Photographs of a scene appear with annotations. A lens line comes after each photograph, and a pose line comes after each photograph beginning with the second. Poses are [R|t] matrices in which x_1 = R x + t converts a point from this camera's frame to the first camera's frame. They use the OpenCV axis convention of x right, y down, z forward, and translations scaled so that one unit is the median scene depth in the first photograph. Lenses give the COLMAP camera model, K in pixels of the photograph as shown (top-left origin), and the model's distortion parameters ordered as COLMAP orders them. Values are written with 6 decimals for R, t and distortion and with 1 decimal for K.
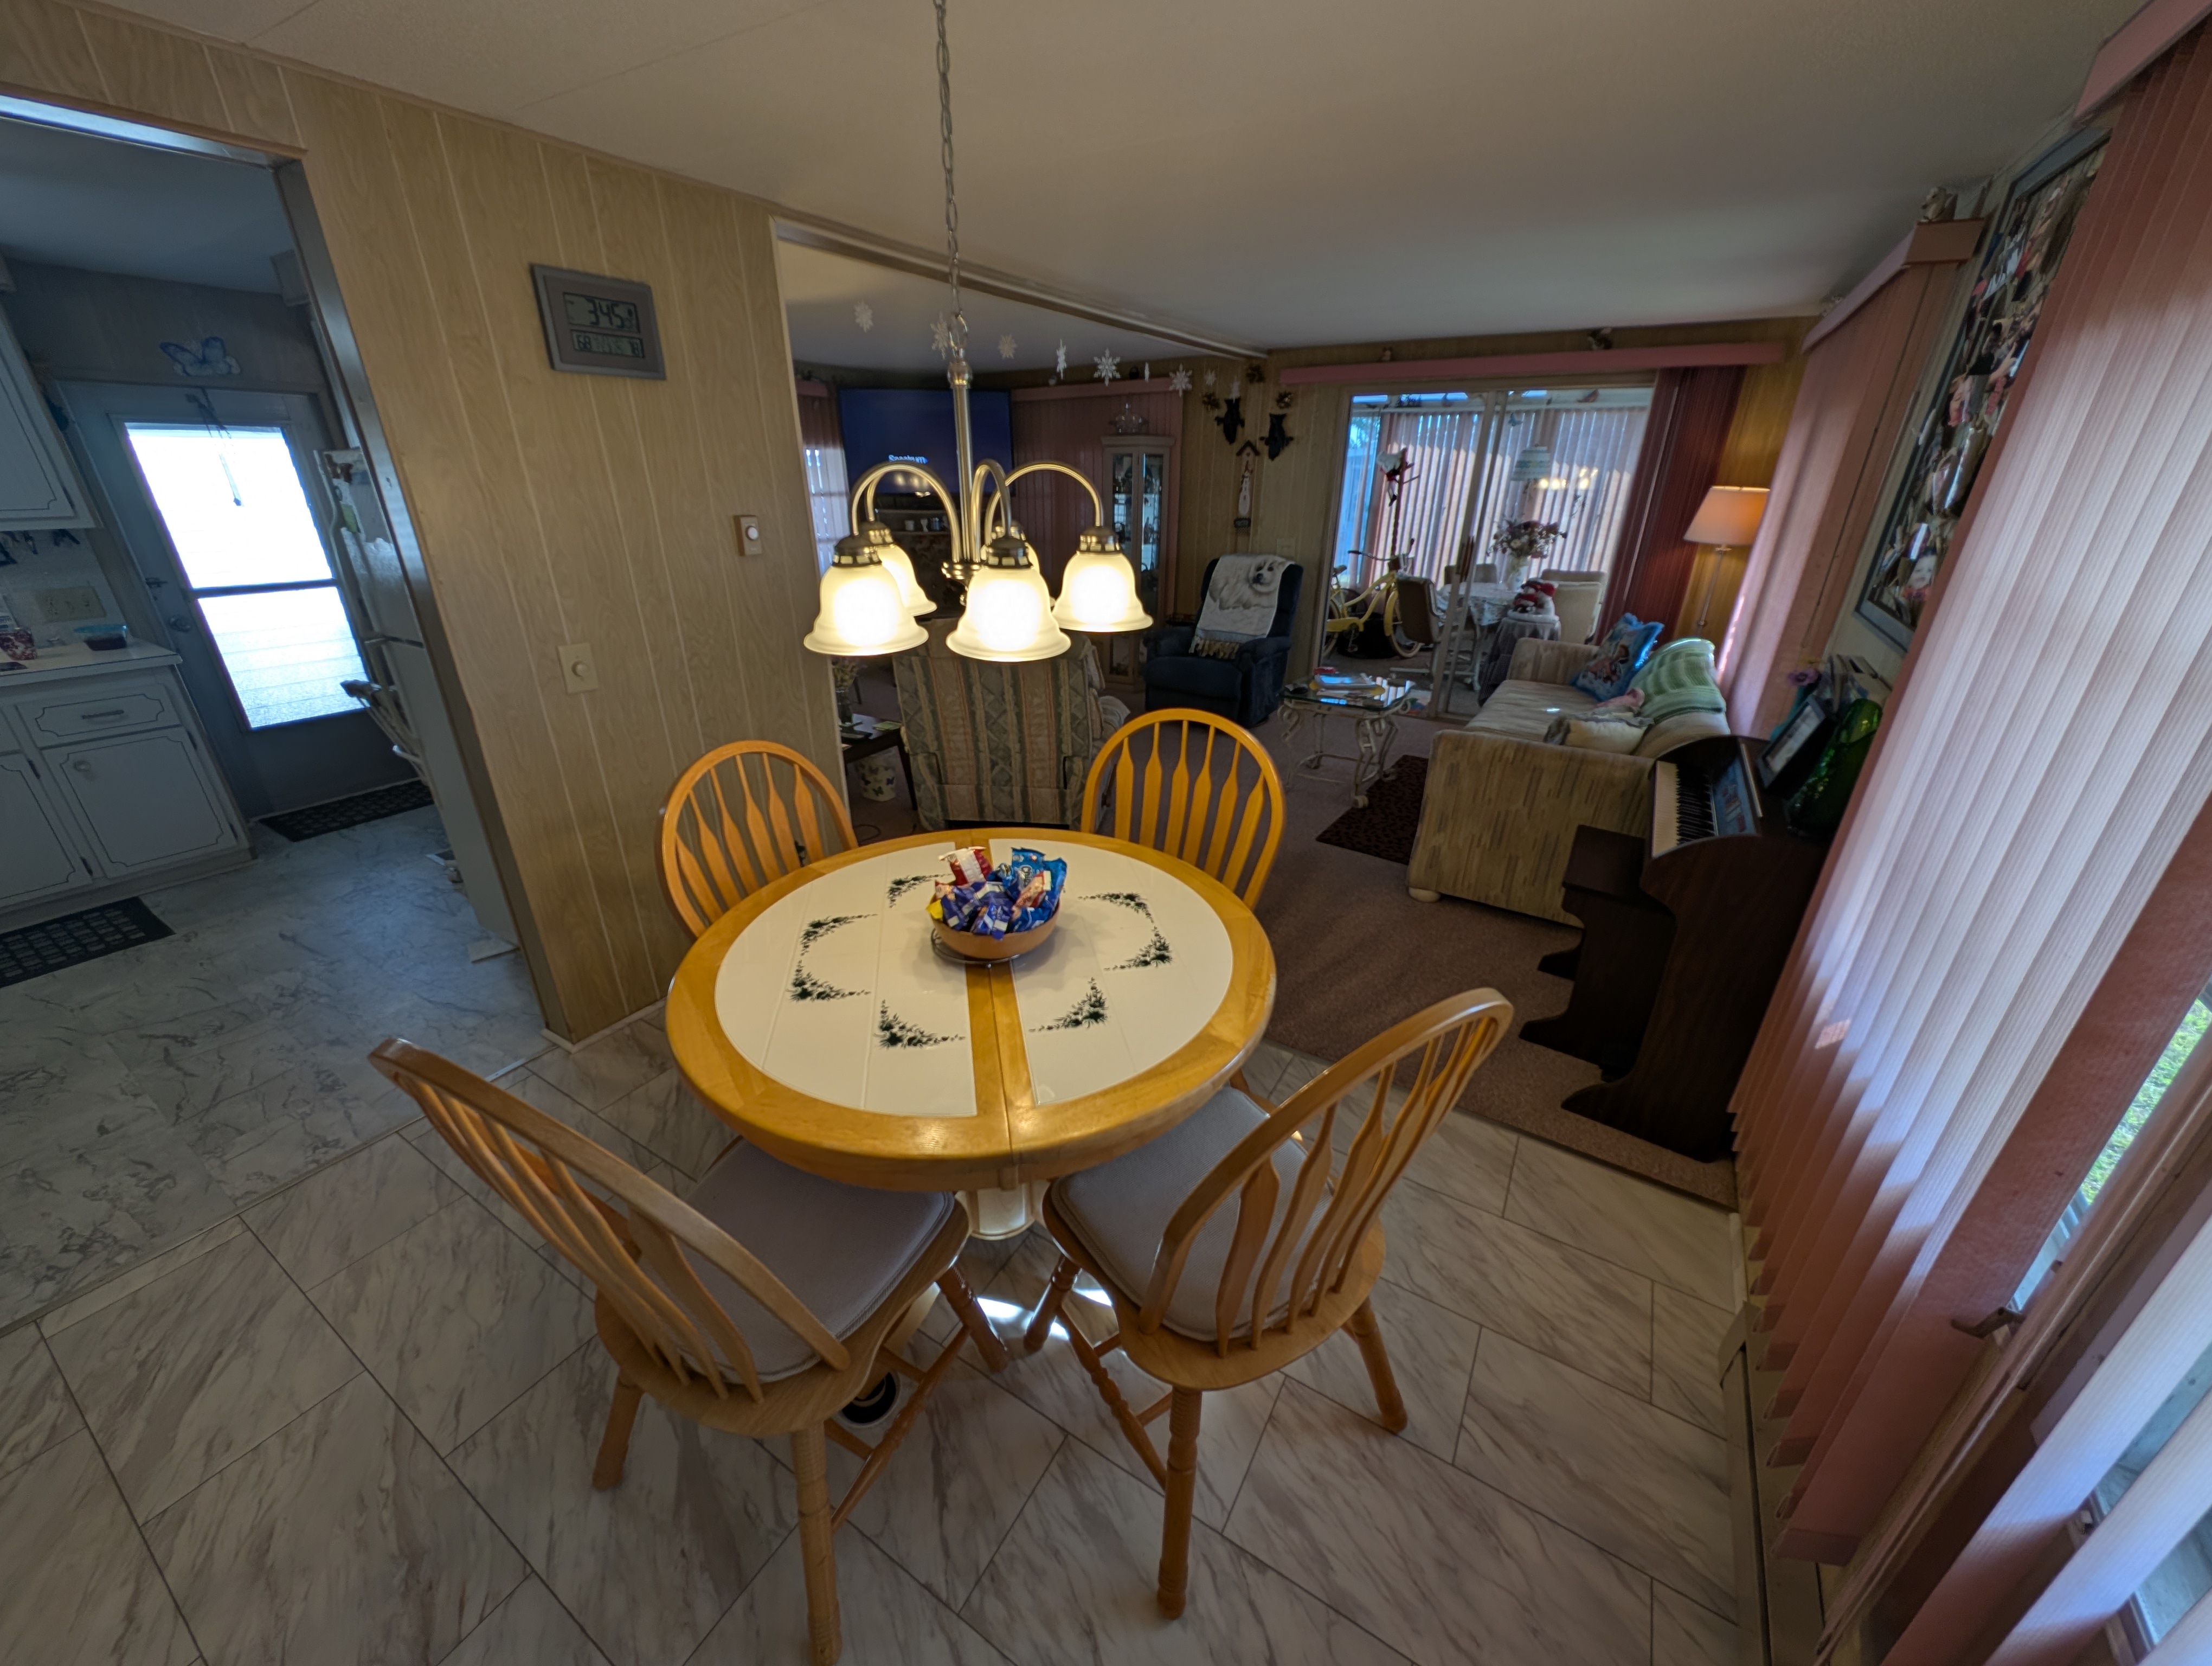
lens RADIAL K [[833.4, 0, 1106.0], [0, 833.4, 833.0], [0, 0, 1]] dist [0.000397, -0.000348]
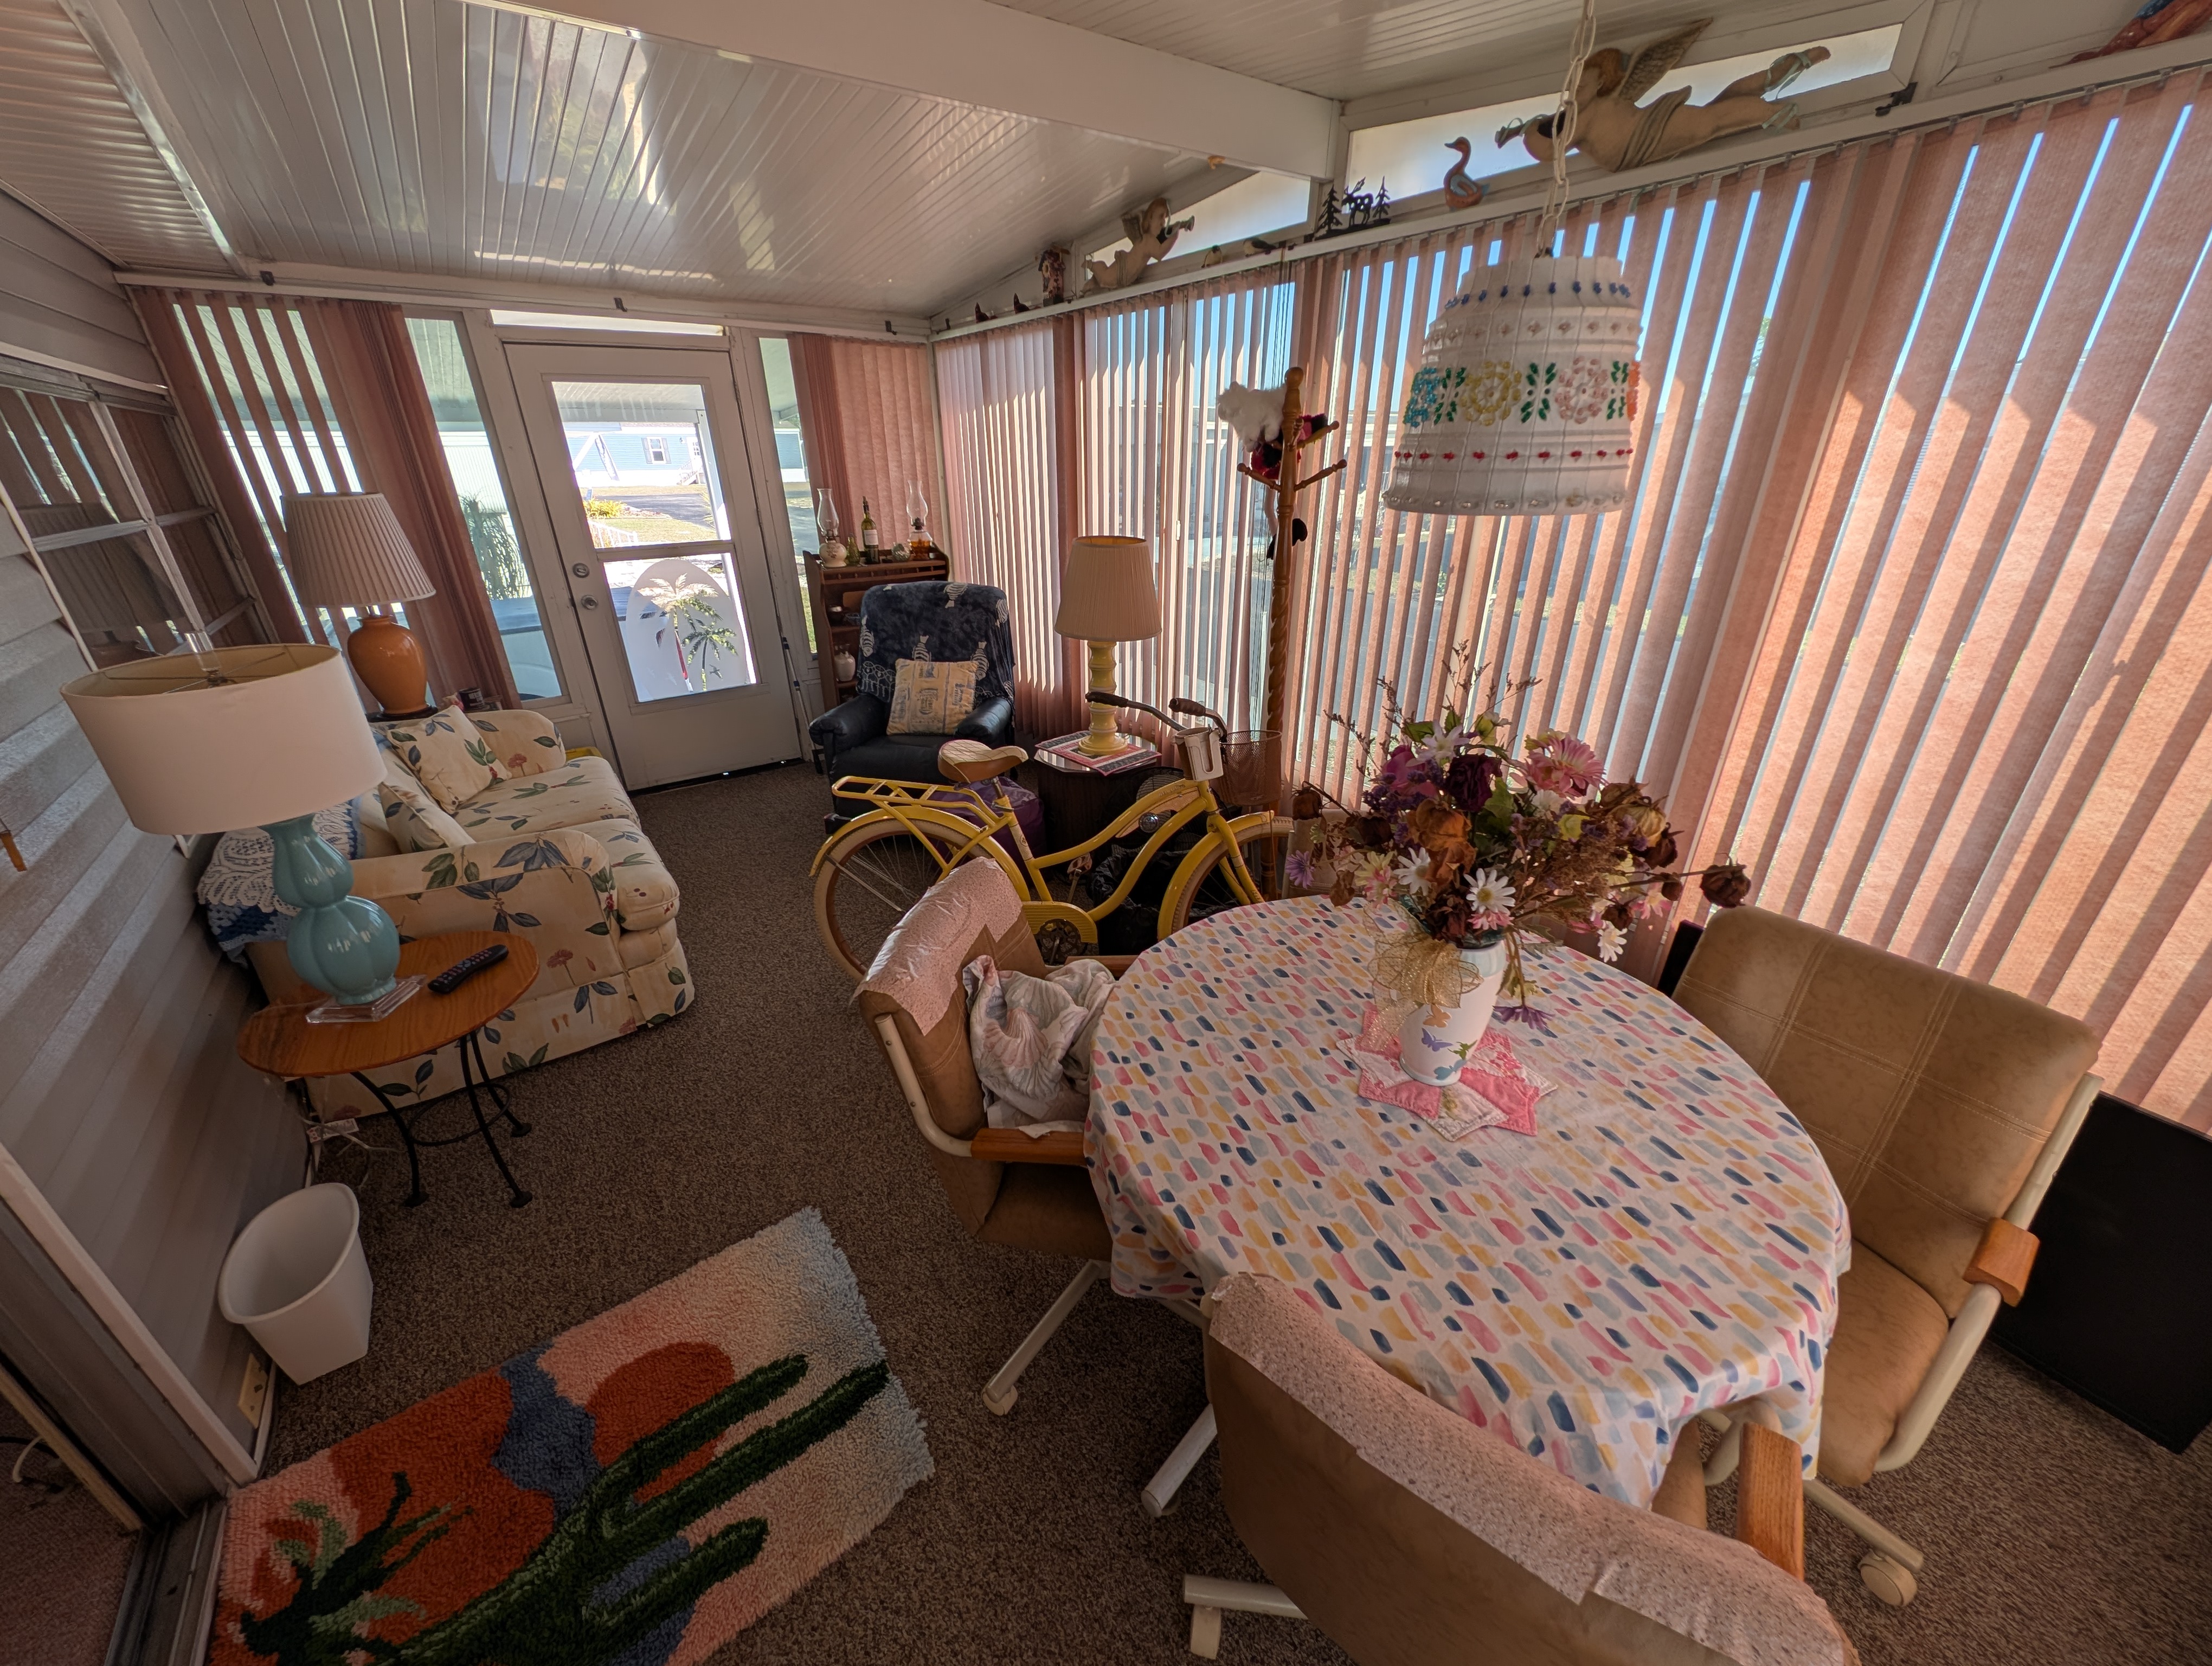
lens RADIAL K [[833.4, 0, 1106.0], [0, 833.4, 833.0], [0, 0, 1]] dist [0.000397, -0.000348]
pose [[0.926078, 0.146651, -0.347669, 0.447595], [-0.138277, 0.989184, 0.048924, -0.321432], [0.351083, 0.002767, 0.936340, 0.738974]]
